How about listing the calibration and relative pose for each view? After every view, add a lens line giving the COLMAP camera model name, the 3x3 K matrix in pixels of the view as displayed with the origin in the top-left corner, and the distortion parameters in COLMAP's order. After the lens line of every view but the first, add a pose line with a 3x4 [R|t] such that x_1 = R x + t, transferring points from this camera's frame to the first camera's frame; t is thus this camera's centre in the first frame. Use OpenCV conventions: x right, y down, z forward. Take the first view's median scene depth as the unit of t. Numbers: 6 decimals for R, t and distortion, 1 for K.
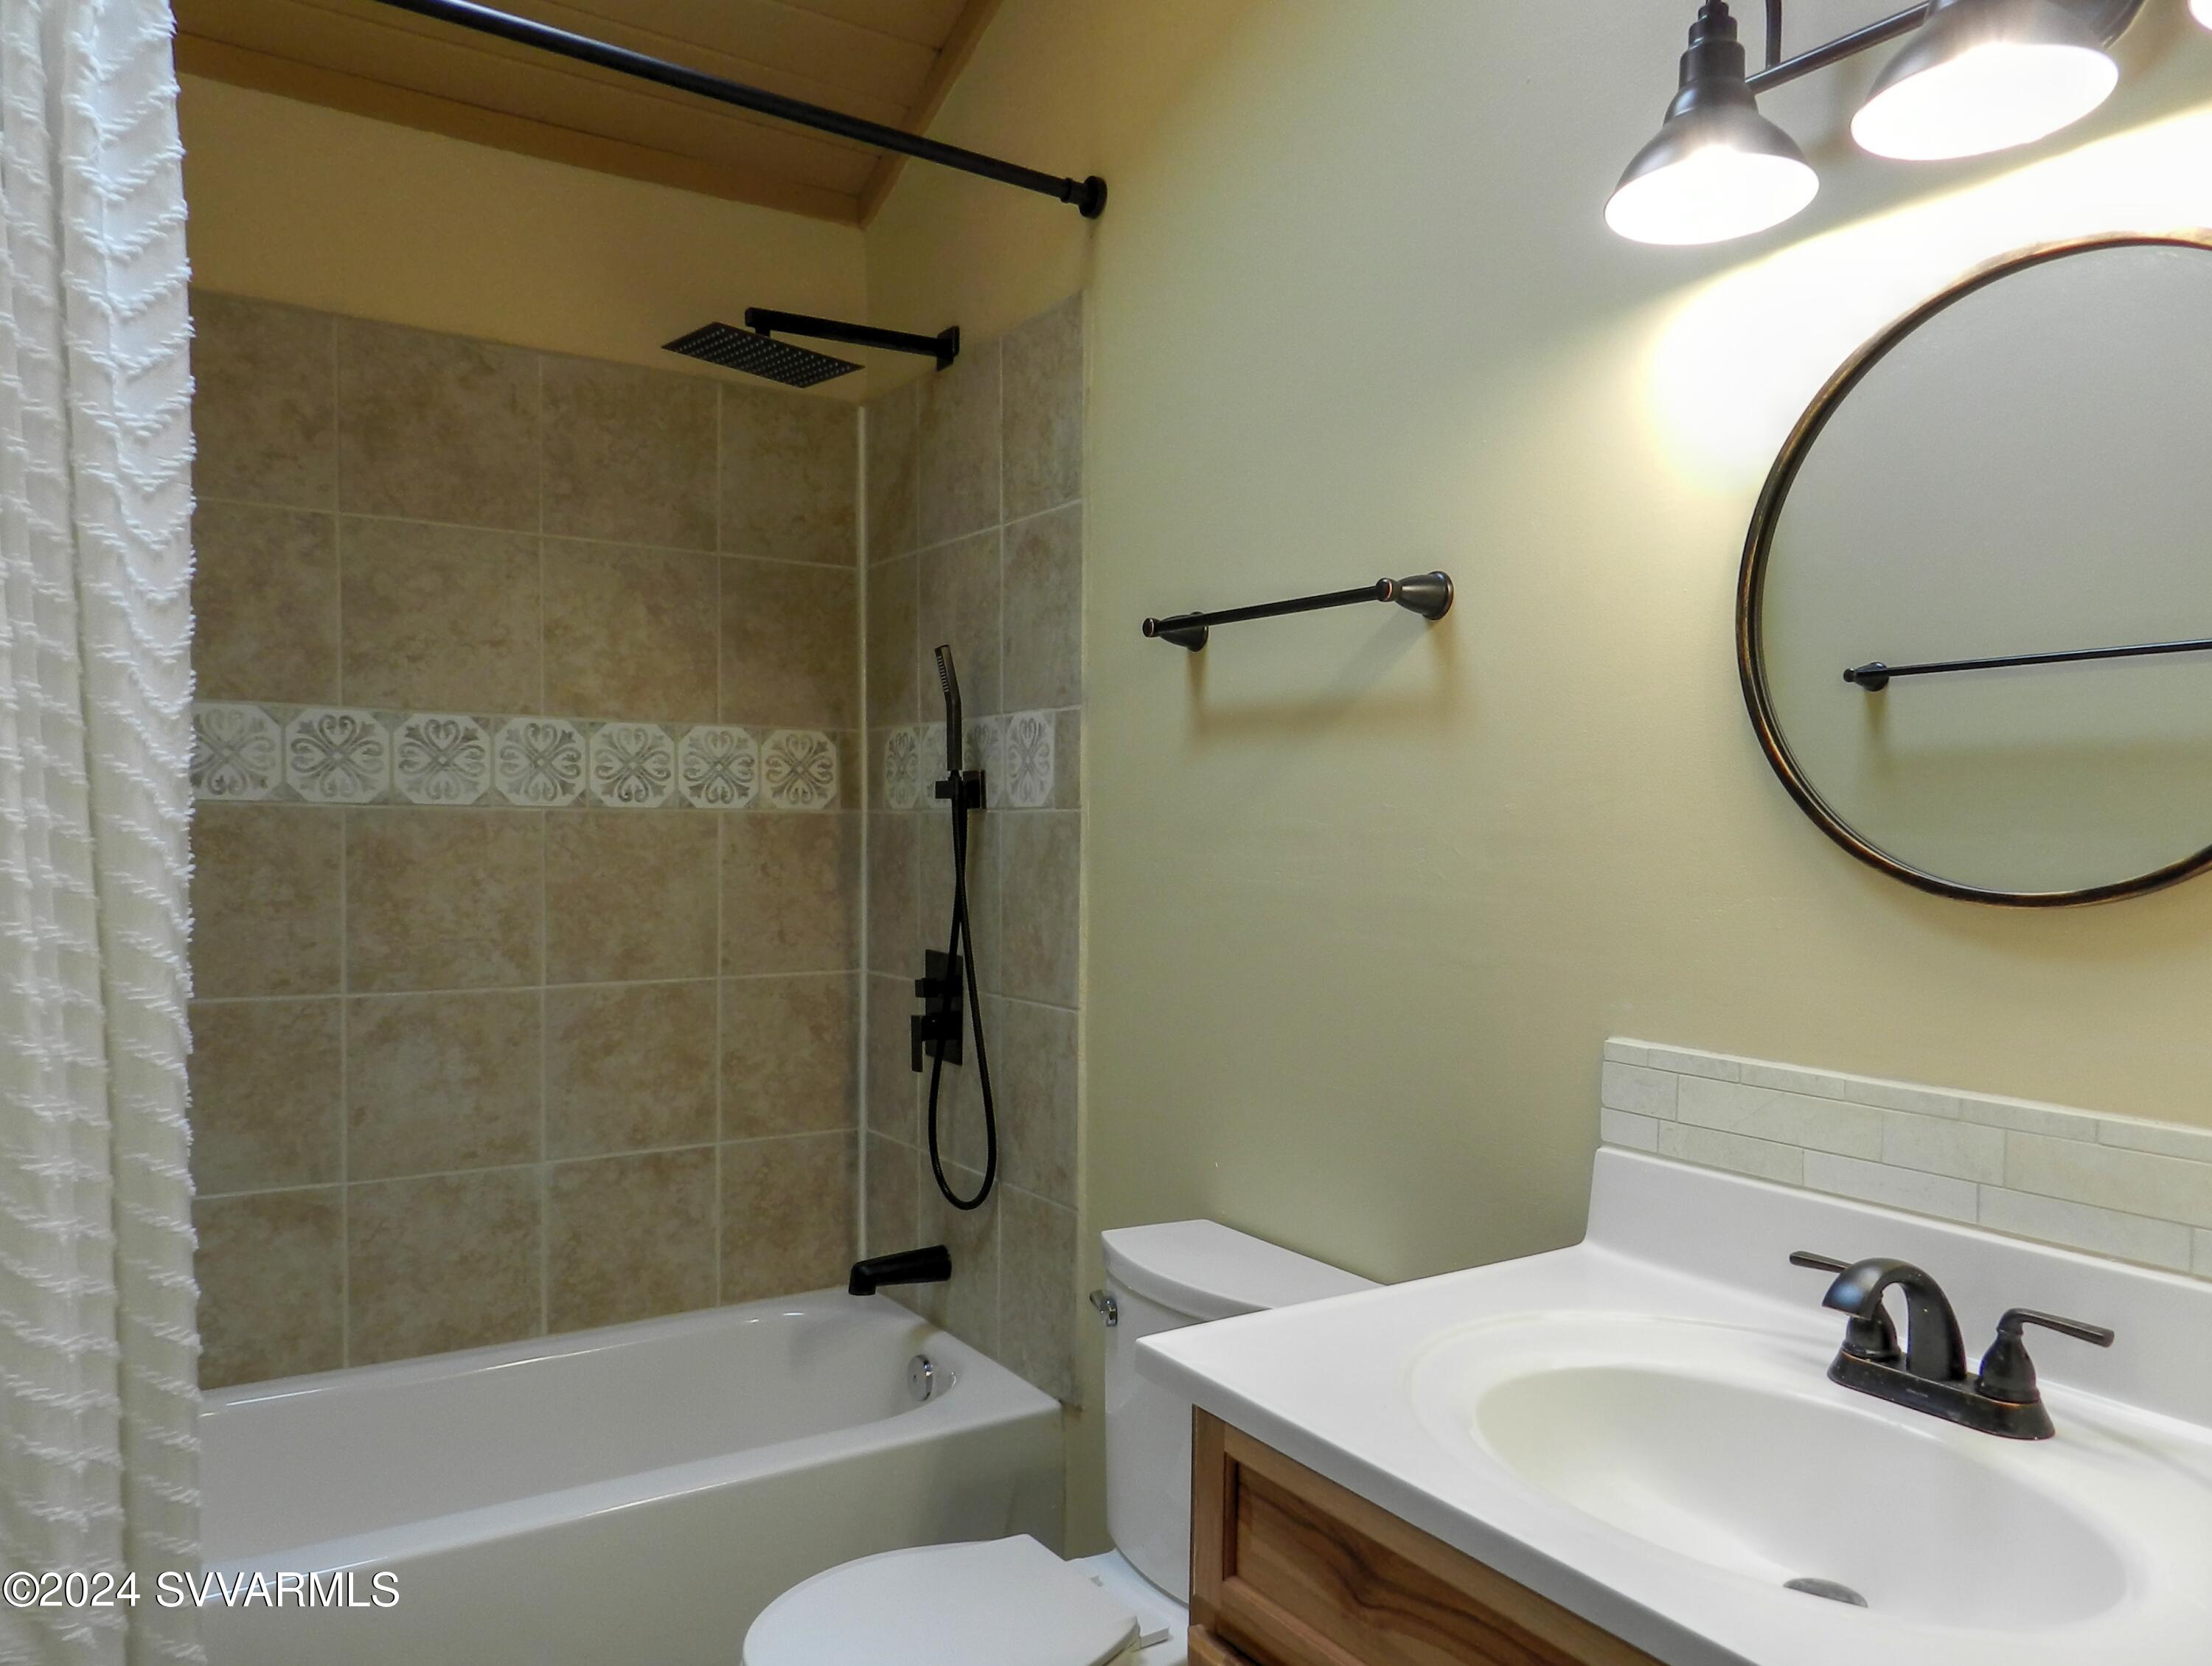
lens RADIAL K [[1505.6, 0, 1095.0], [0, 1505.6, 837.4], [0, 0, 1]] dist [0.036445, -0.015773]
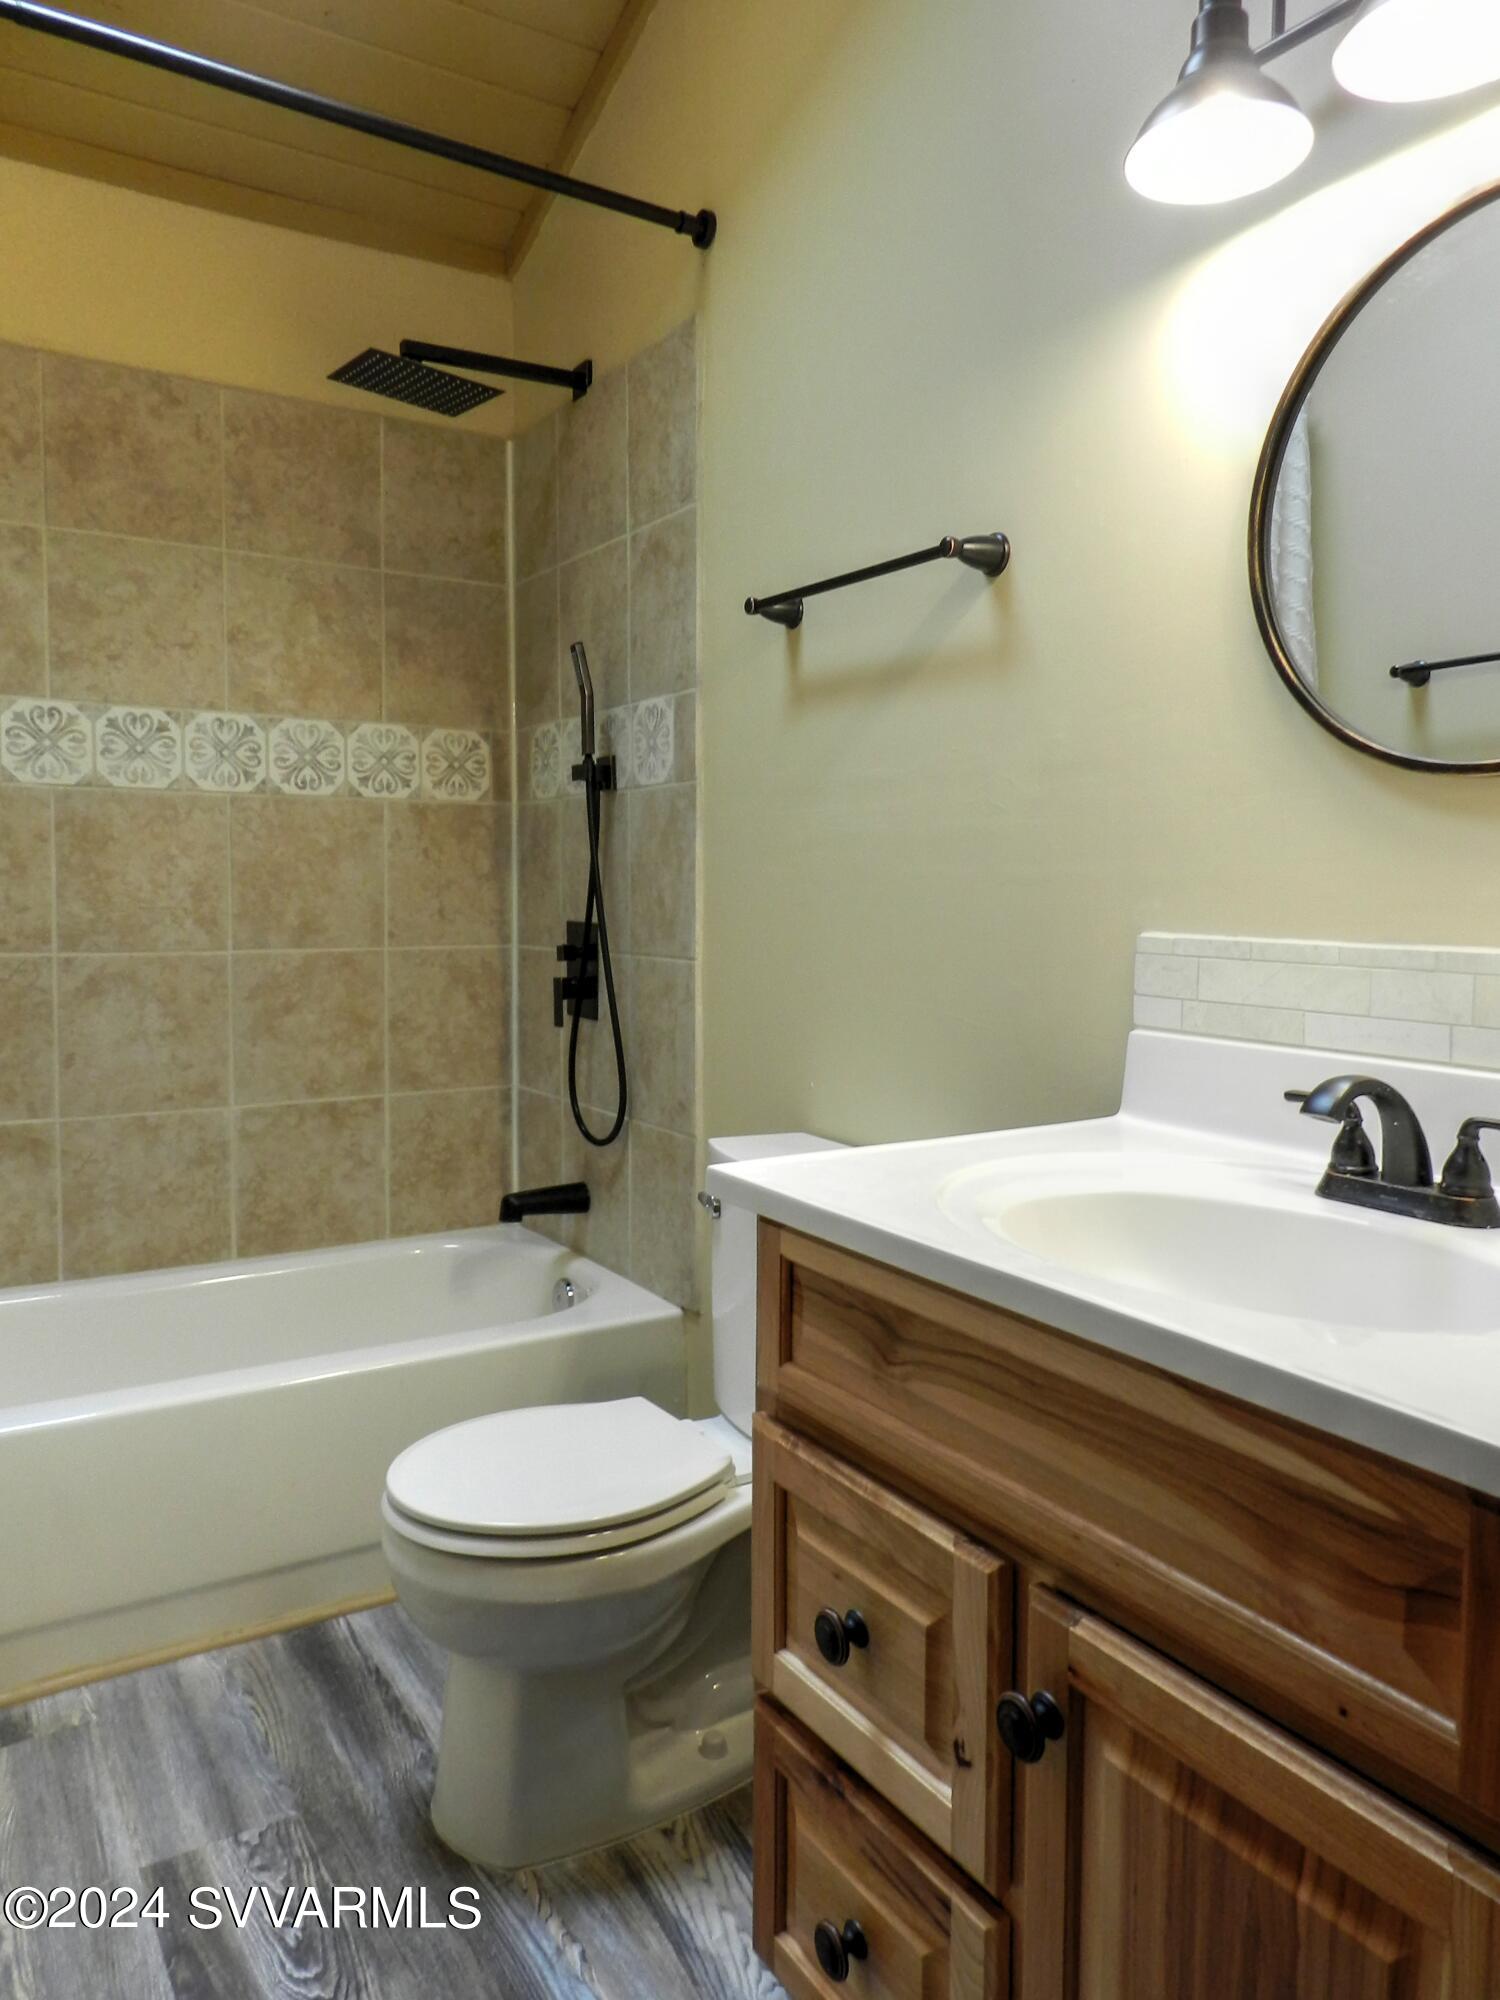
lens RADIAL K [[1361.5, 0, 760.0], [0, 1361.5, 990.3], [0, 0, 1]] dist [0.036445, -0.015773]
pose [[0.999711, -0.002111, -0.023962, 0.059349], [0.002312, 0.999963, 0.008335, 0.123556], [0.023944, -0.008388, 0.999678, -0.018601]]
